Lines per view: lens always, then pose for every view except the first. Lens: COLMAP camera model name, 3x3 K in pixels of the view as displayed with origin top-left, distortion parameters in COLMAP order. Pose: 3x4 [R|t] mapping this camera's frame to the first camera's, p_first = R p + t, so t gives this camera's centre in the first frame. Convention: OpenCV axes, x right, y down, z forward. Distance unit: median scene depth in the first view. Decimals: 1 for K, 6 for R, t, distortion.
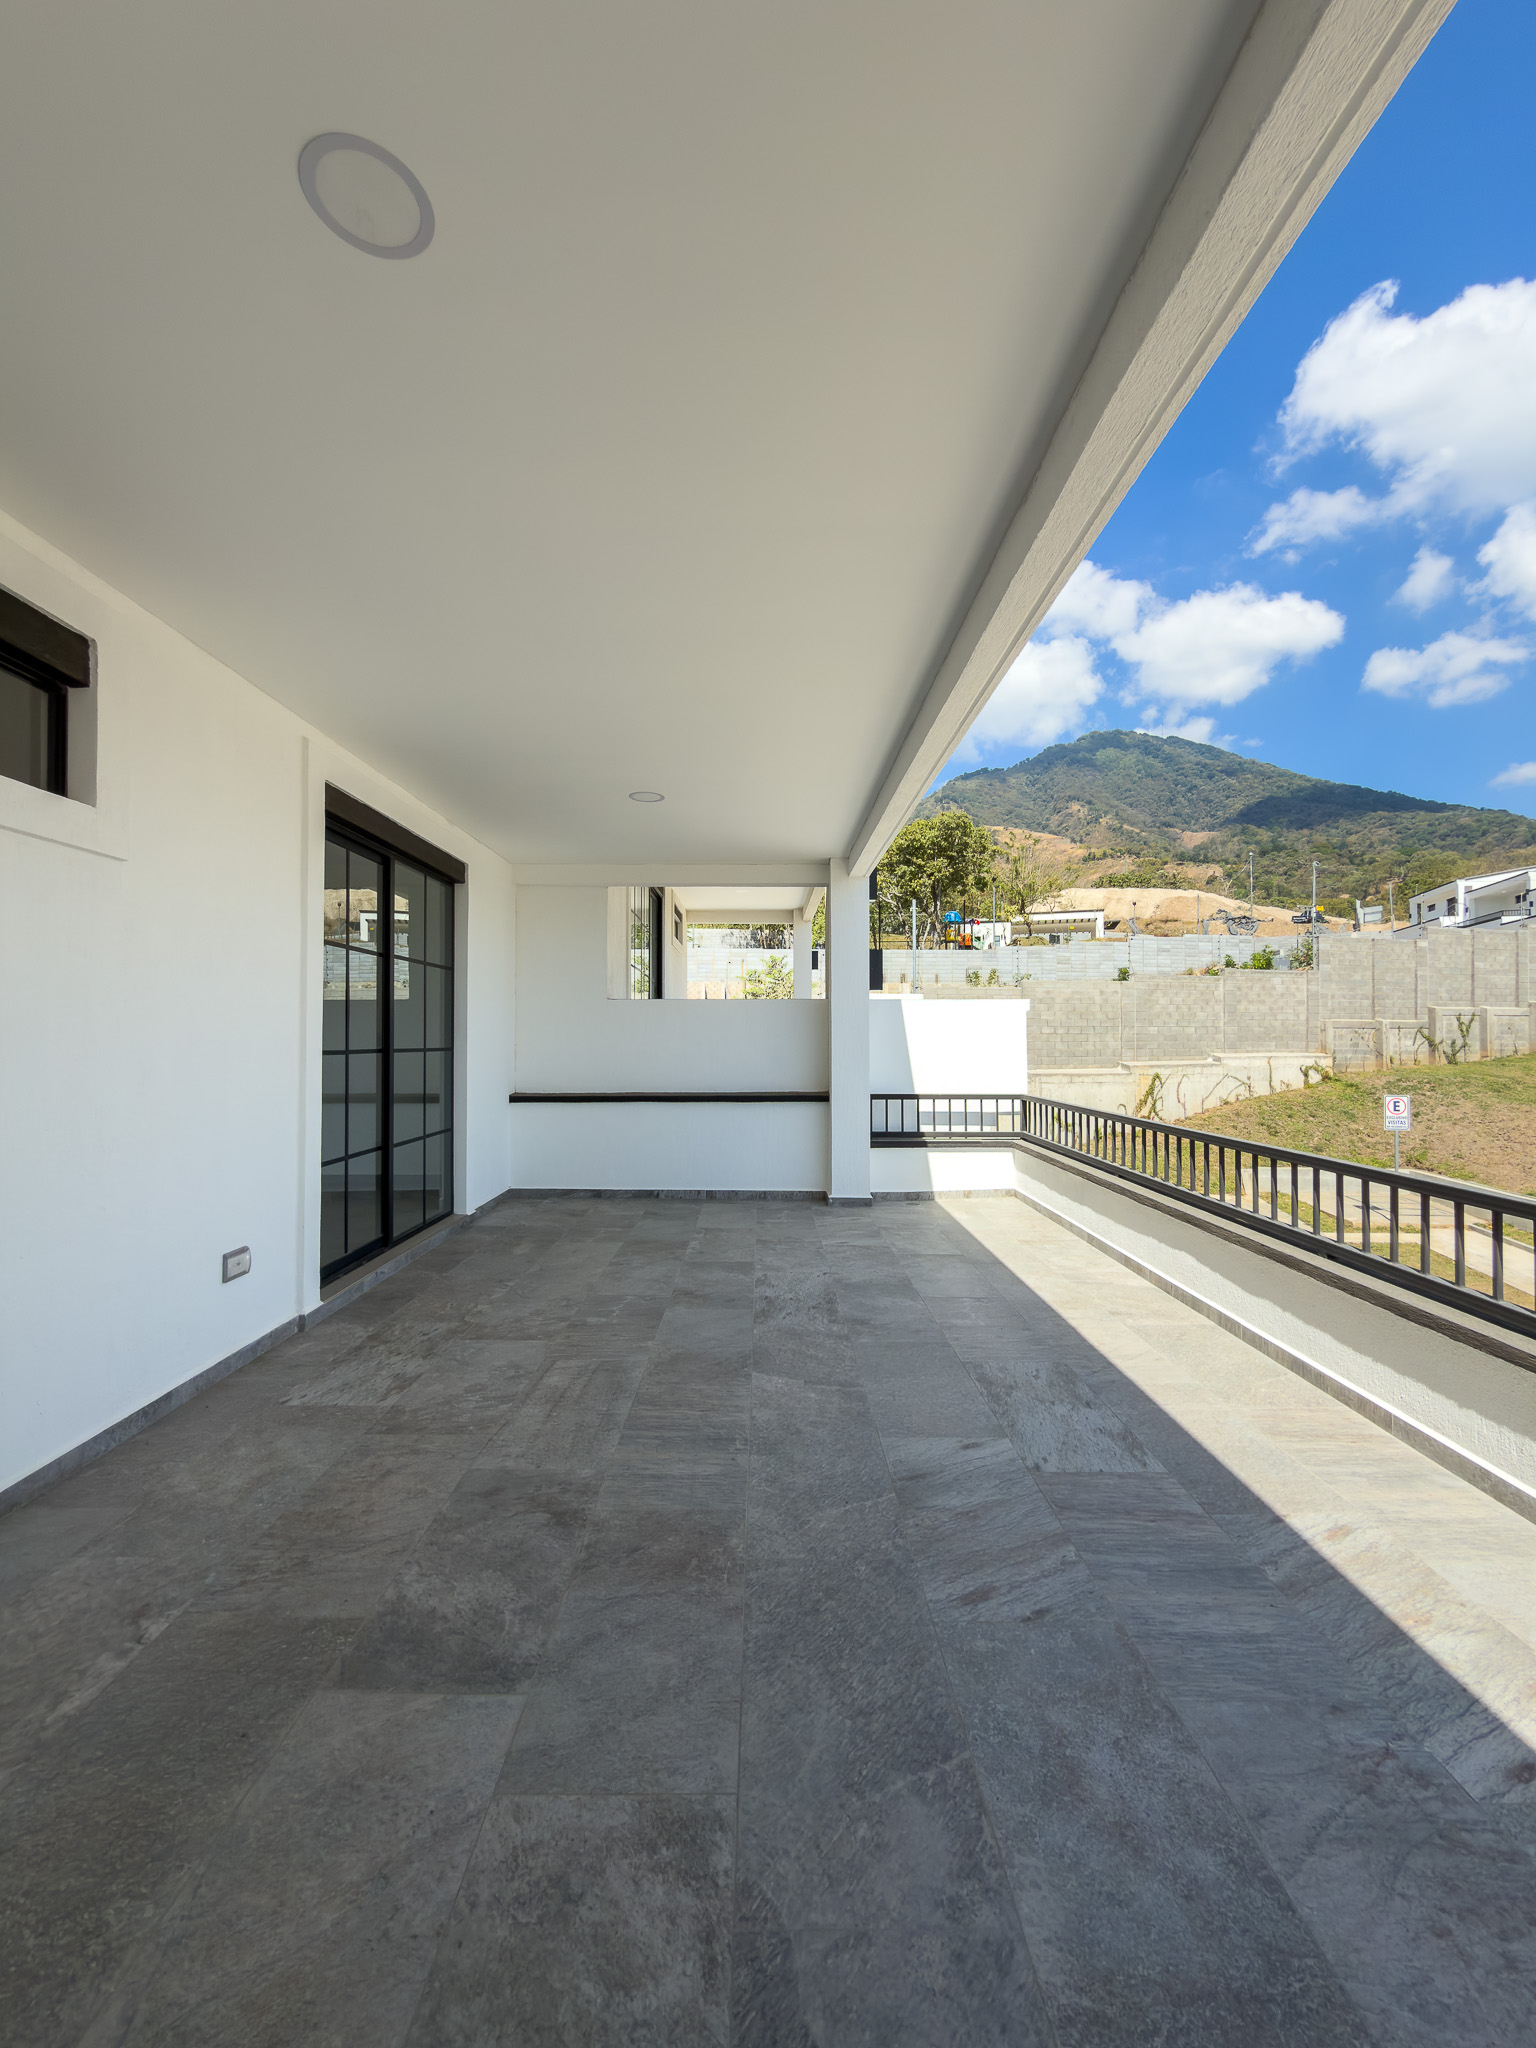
lens RADIAL K [[822.9, 0, 772.2], [0, 822.9, 1021.5], [0, 0, 1]] dist [0.000037, 0.000519]
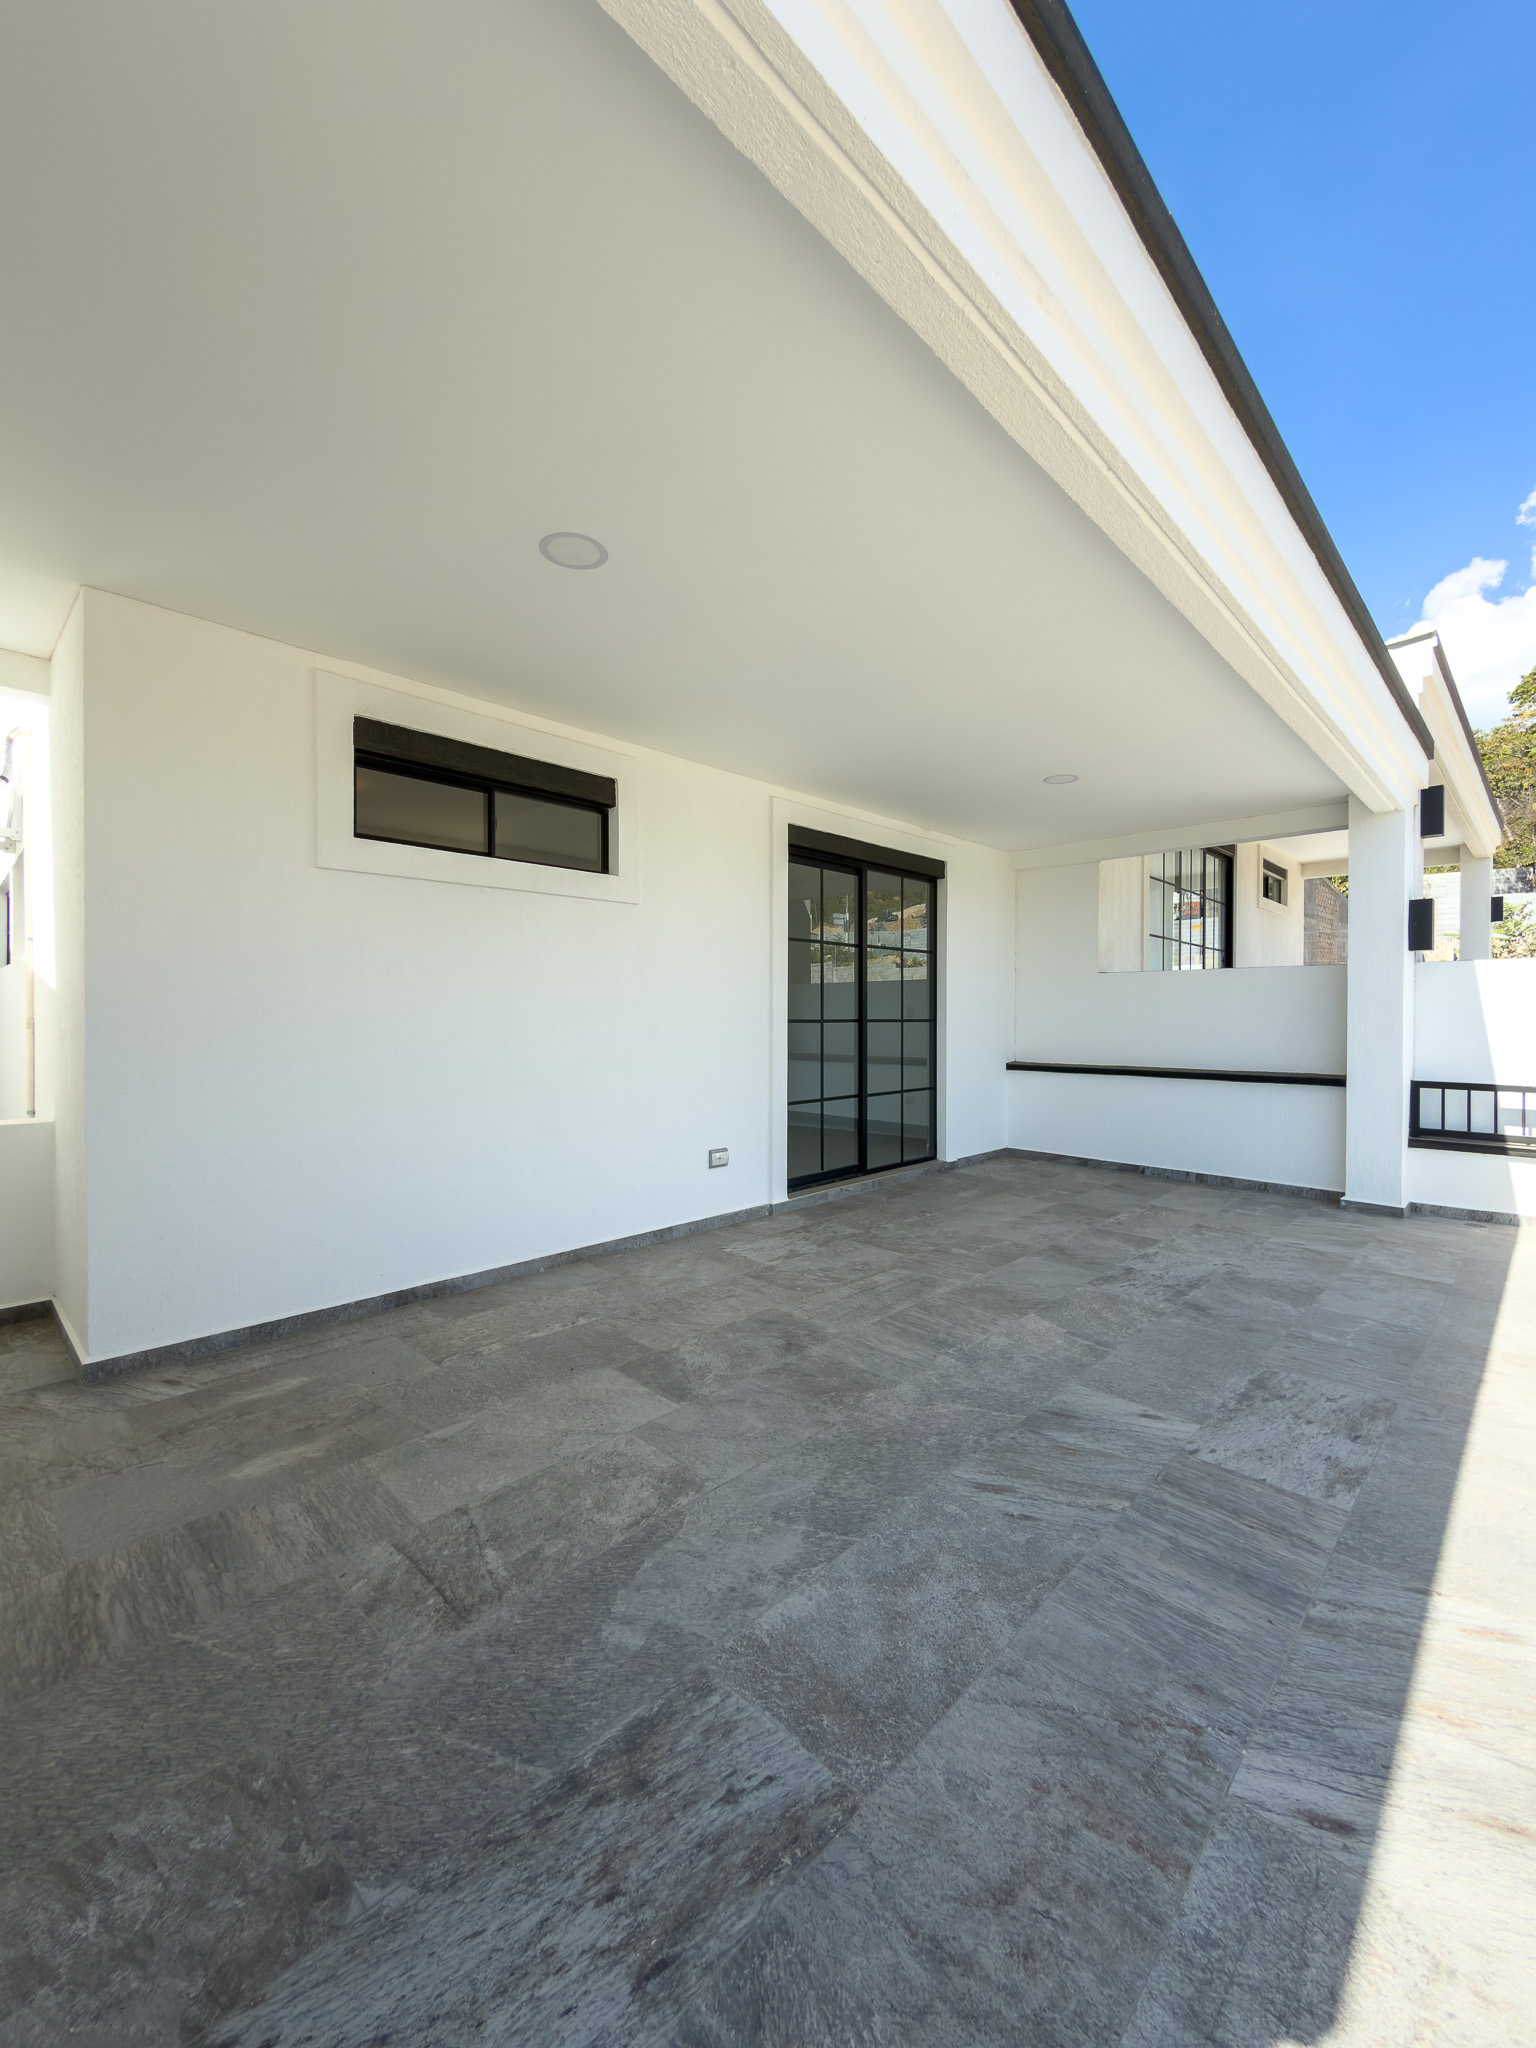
lens RADIAL K [[832.8, 0, 783.6], [0, 832.8, 1025.5], [0, 0, 1]] dist [-0.000455, -0.000058]
pose [[0.717944, 0.010338, -0.696024, 0.496987], [0.013259, 0.999505, 0.028522, 0.006860], [0.695974, -0.029705, 0.717452, -0.013553]]
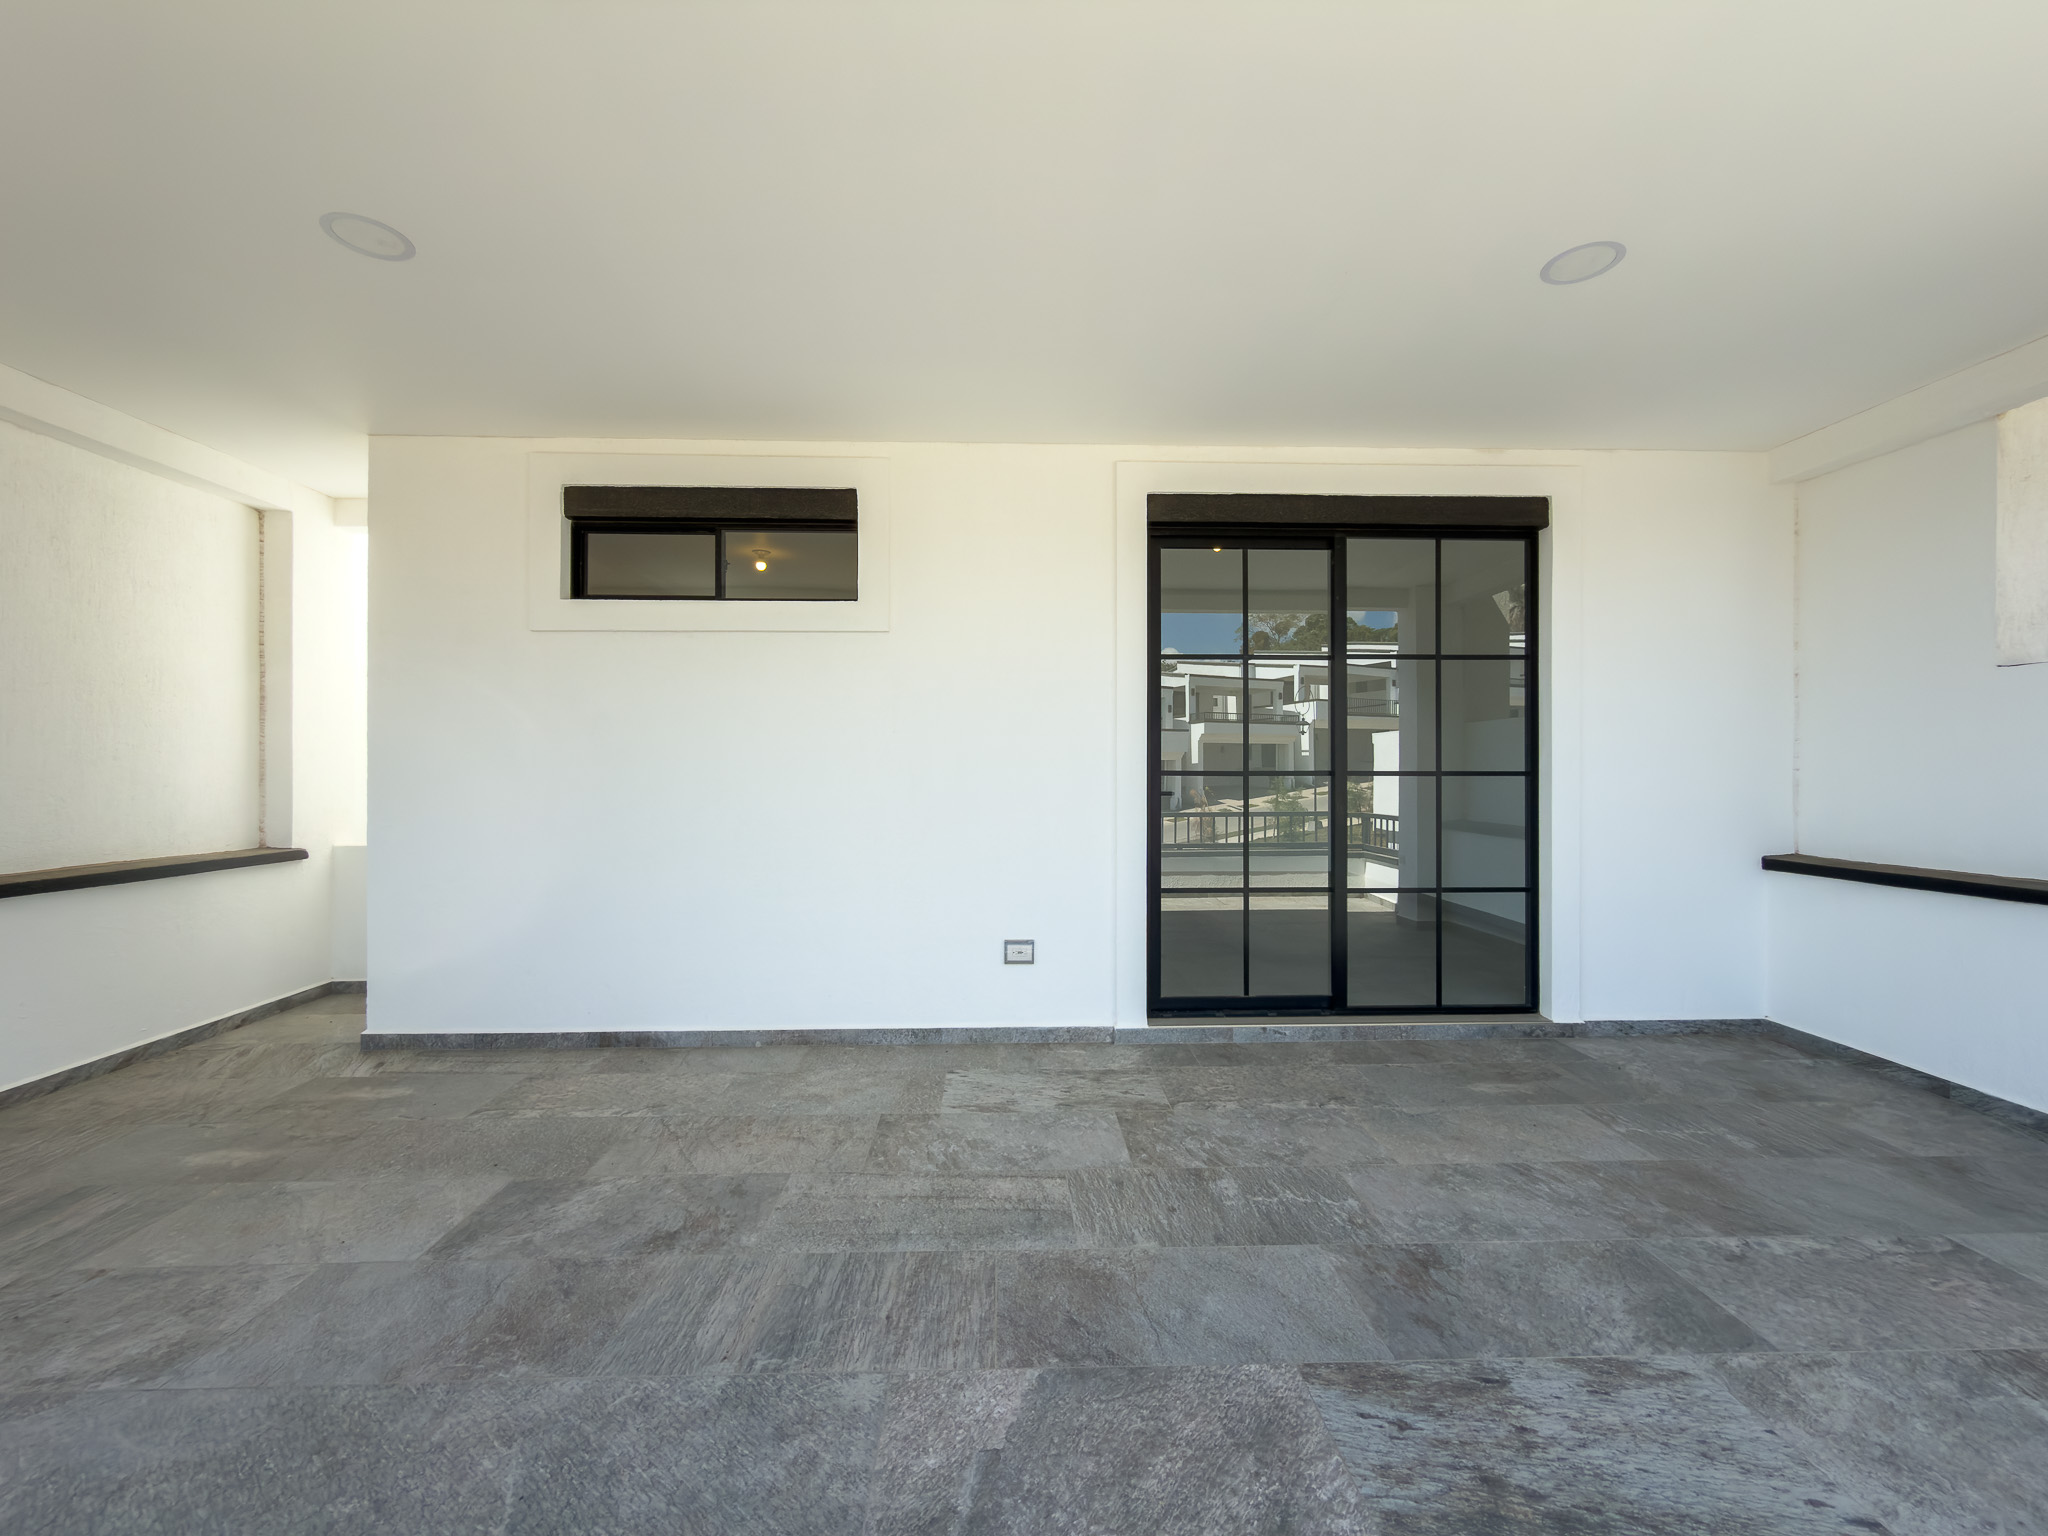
lens RADIAL K [[821.5, 0, 1017.8], [0, 821.5, 769.1], [0, 0, 1]] dist [-0.000303, 0.000457]
pose [[0.017978, 0.000566, -0.999838, 0.500219], [0.021390, 0.999771, 0.000950, 0.034590], [0.999610, -0.021403, 0.017962, 0.966511]]
